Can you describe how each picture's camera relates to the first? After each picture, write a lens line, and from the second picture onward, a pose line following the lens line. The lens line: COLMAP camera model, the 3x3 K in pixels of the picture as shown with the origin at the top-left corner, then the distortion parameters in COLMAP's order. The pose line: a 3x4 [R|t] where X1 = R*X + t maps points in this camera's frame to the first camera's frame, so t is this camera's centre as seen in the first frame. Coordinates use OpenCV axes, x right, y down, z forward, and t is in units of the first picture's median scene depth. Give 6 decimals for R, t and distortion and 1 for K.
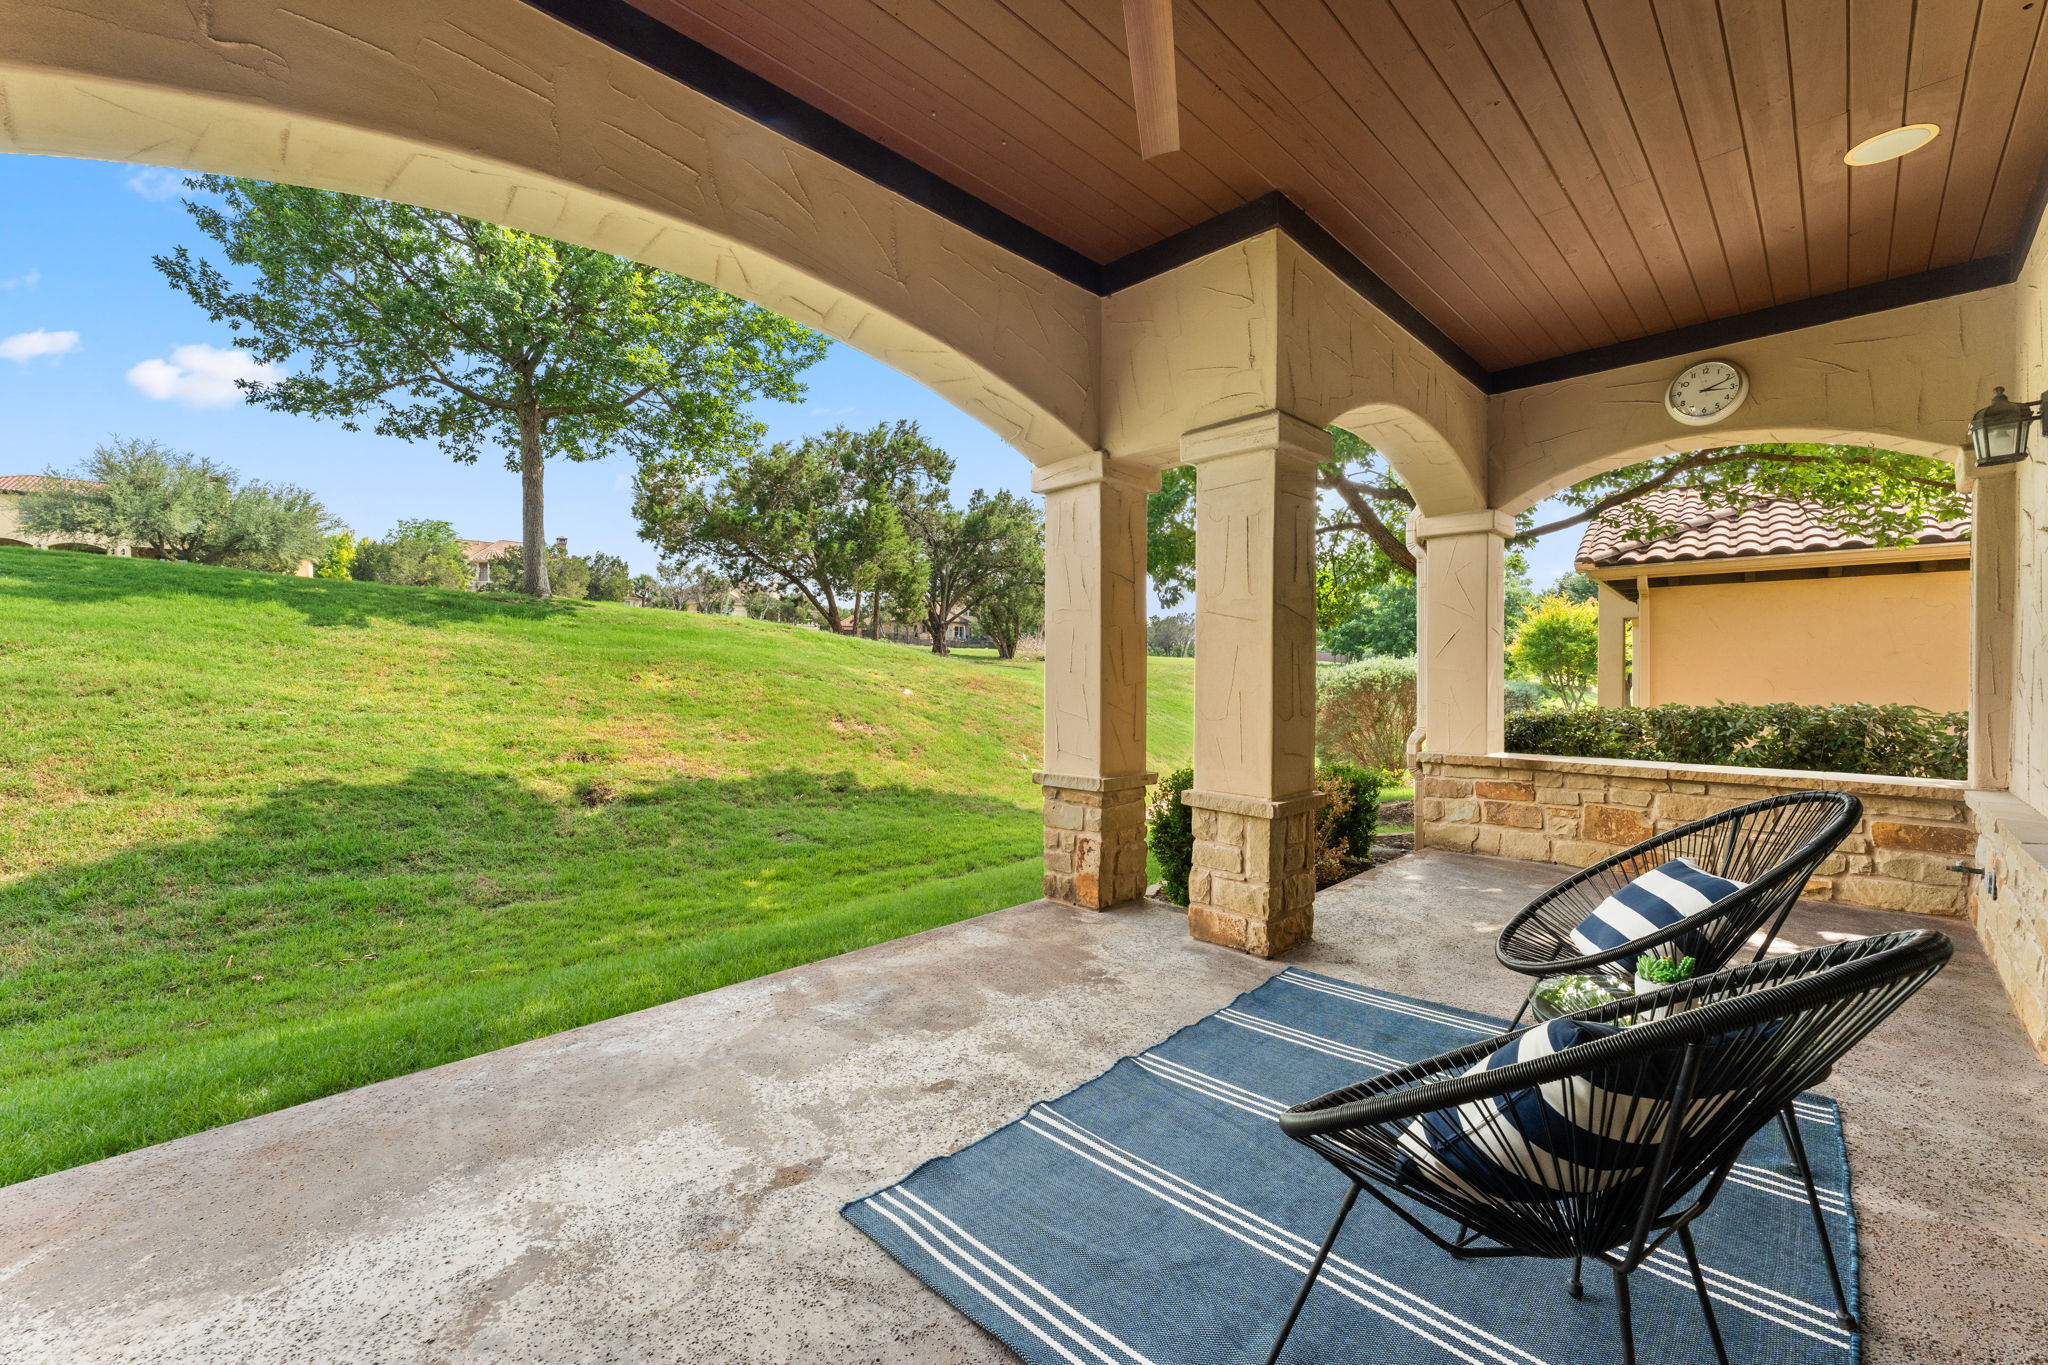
lens RADIAL K [[824.7, 0, 1033.6], [0, 824.7, 675.7], [0, 0, 1]] dist [0.001895, 0.000245]
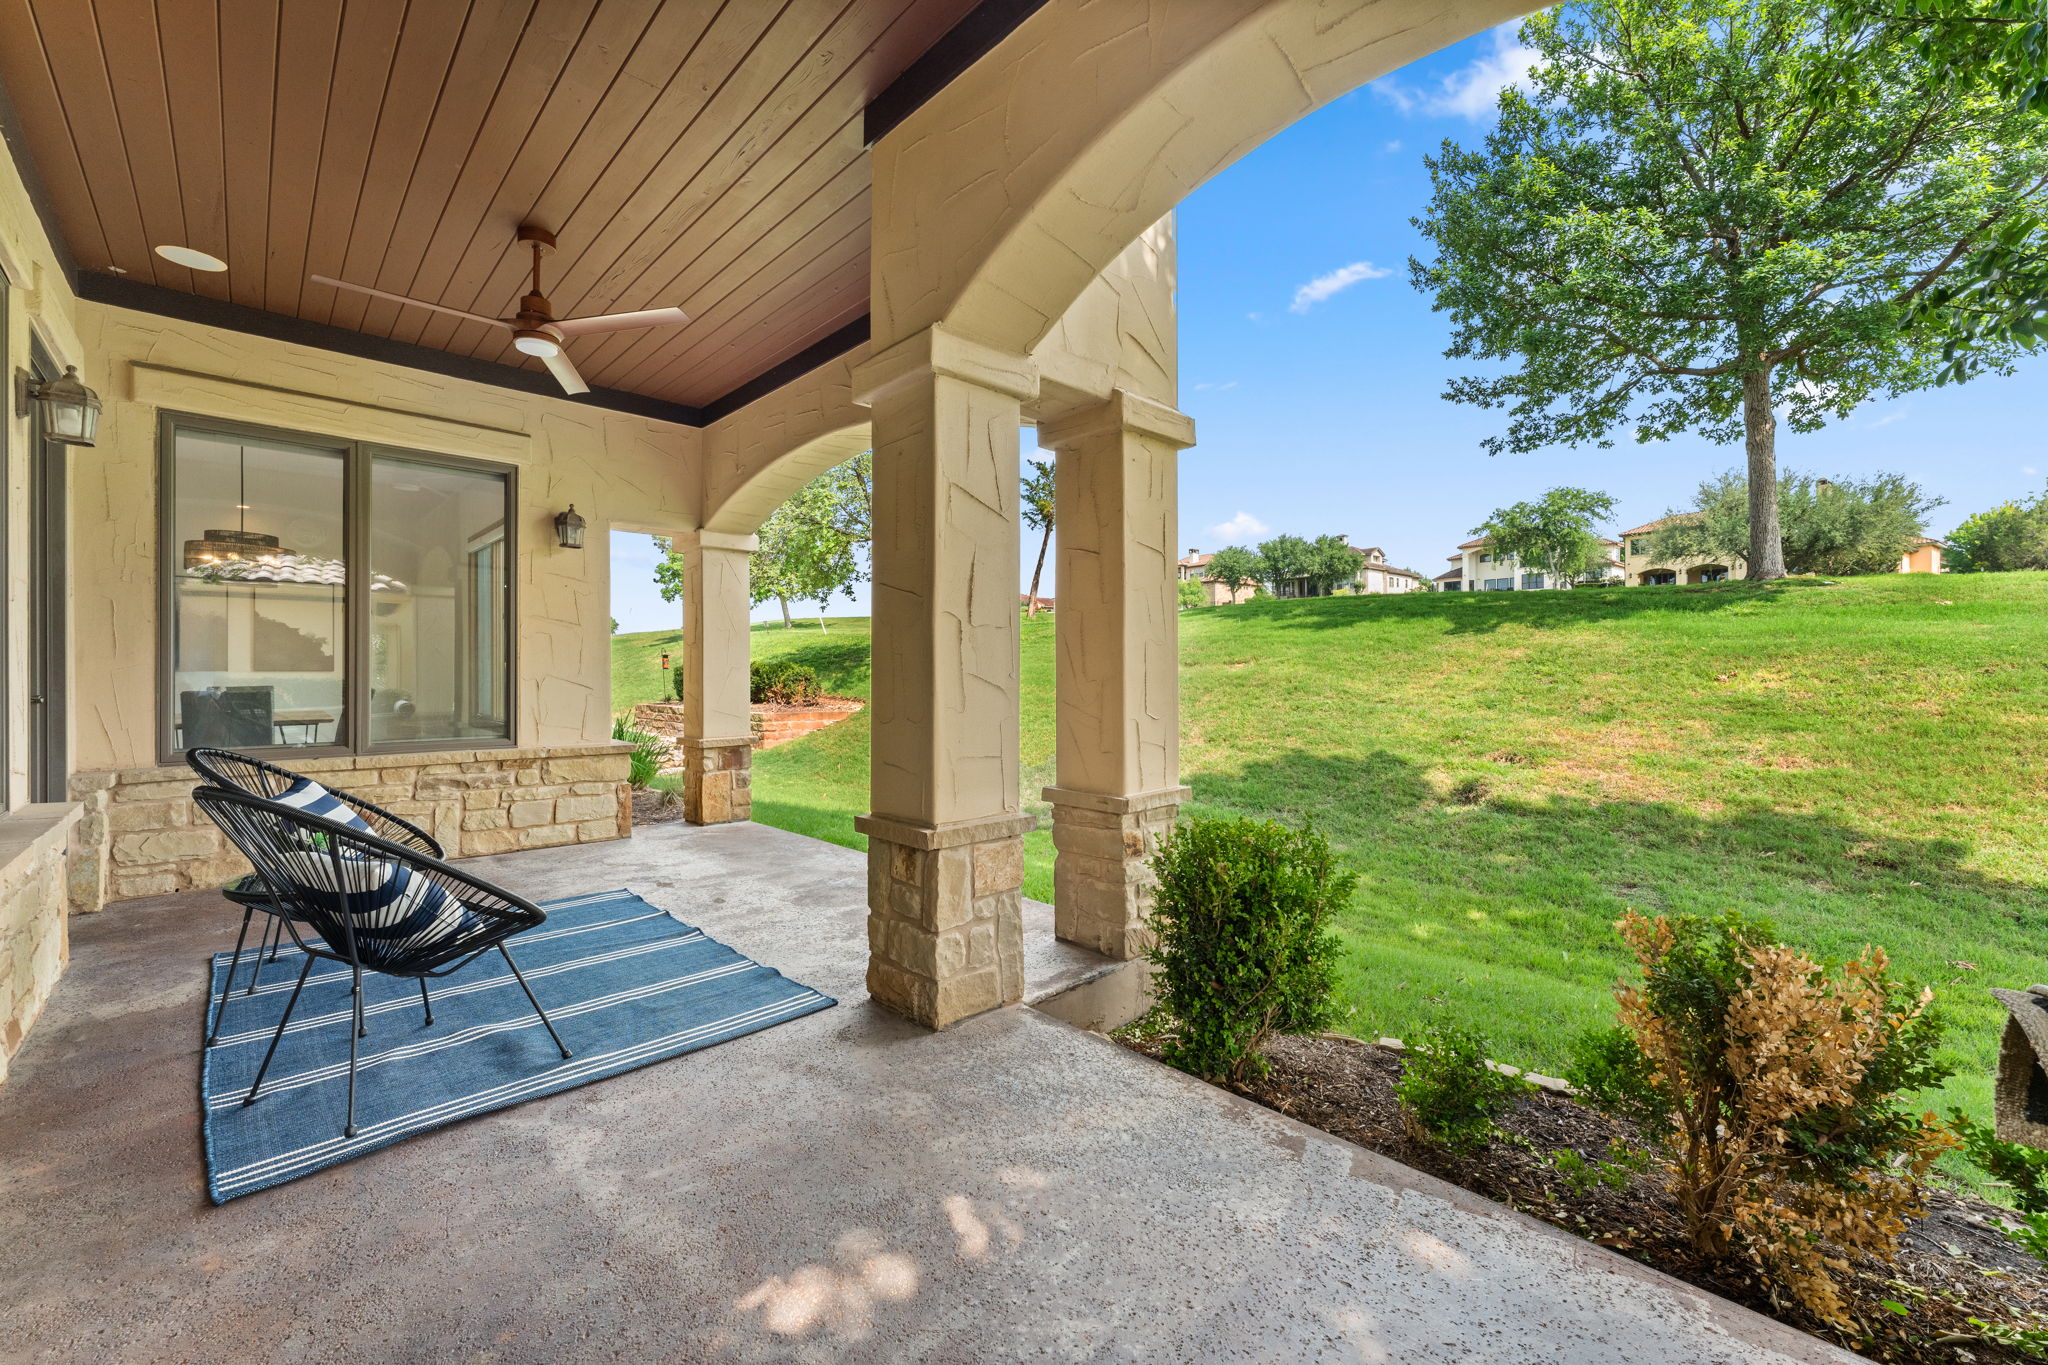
lens RADIAL K [[824.7, 0, 1033.0], [0, 824.7, 677.3], [0, 0, 1]] dist [0.001895, 0.000245]
pose [[-0.028756, 0.000204, -0.999586, 0.276803], [0.001891, 0.999998, 0.000149, 0.001429], [0.999585, -0.001885, -0.028757, 0.287408]]
